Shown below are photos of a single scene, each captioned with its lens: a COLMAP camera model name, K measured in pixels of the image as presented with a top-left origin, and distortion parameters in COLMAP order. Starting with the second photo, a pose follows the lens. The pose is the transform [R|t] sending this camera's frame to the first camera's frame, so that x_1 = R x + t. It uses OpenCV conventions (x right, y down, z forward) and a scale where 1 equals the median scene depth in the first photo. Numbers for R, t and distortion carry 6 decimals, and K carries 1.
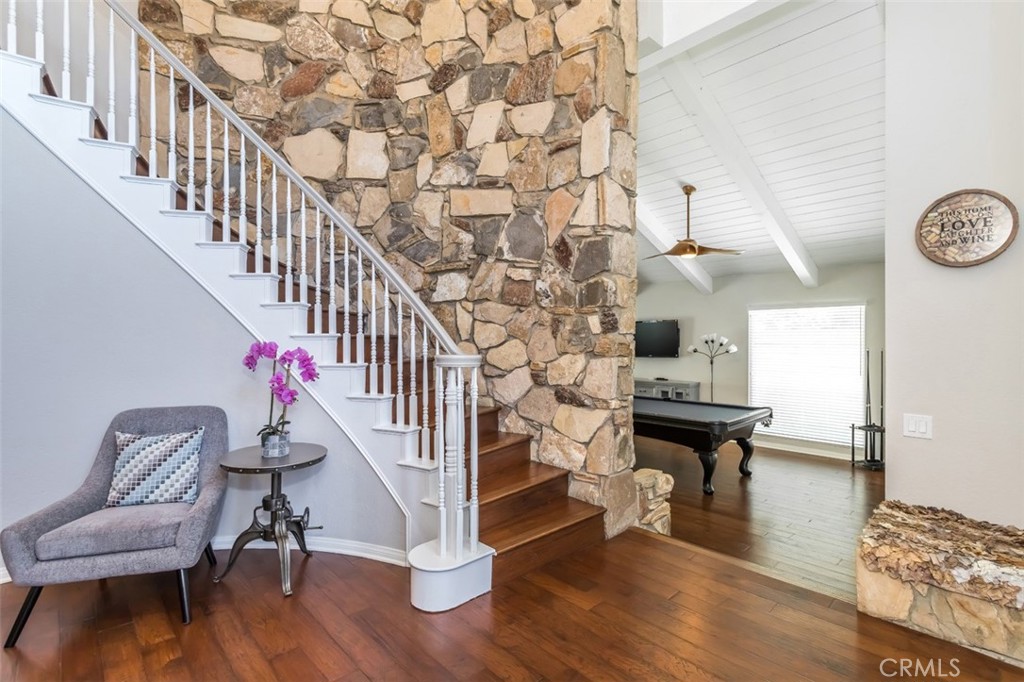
lens RADIAL K [[476.9, 0, 512.2], [0, 476.9, 338.3], [0, 0, 1]] dist [-0.001263, 0.001381]
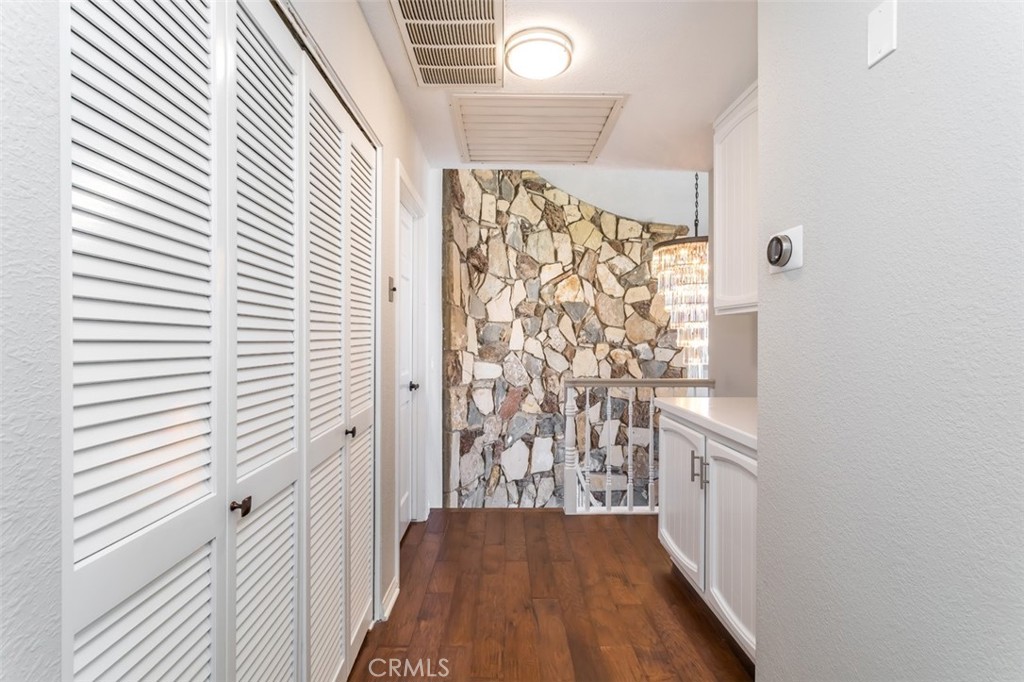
lens RADIAL K [[476.9, 0, 513.7], [0, 476.9, 339.8], [0, 0, 1]] dist [-0.001263, 0.001381]
pose [[0.666247, -0.000792, 0.745731, -1.460583], [-0.002098, 0.999993, 0.002936, -0.762245], [-0.745728, -0.003520, 0.666241, 0.166860]]
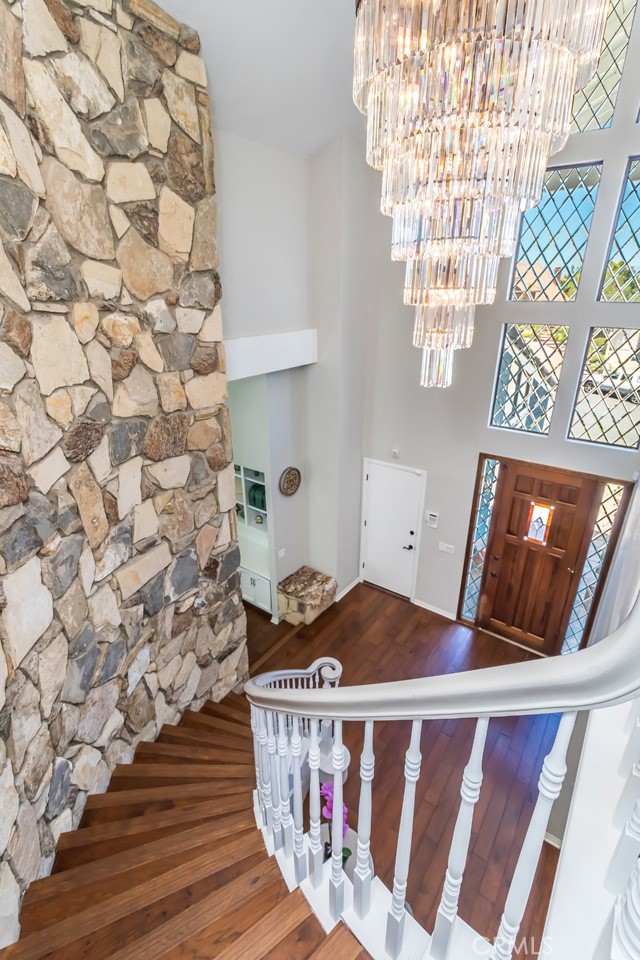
lens RADIAL K [[447.1, 0, 315.8], [0, 447.1, 478.8], [0, 0, 1]] dist [-0.001263, 0.001381]
pose [[-0.176714, -0.381598, 0.907279, -0.816183], [0.007759, 0.921217, 0.388971, -0.758455], [-0.984232, 0.075776, -0.159832, 0.796700]]
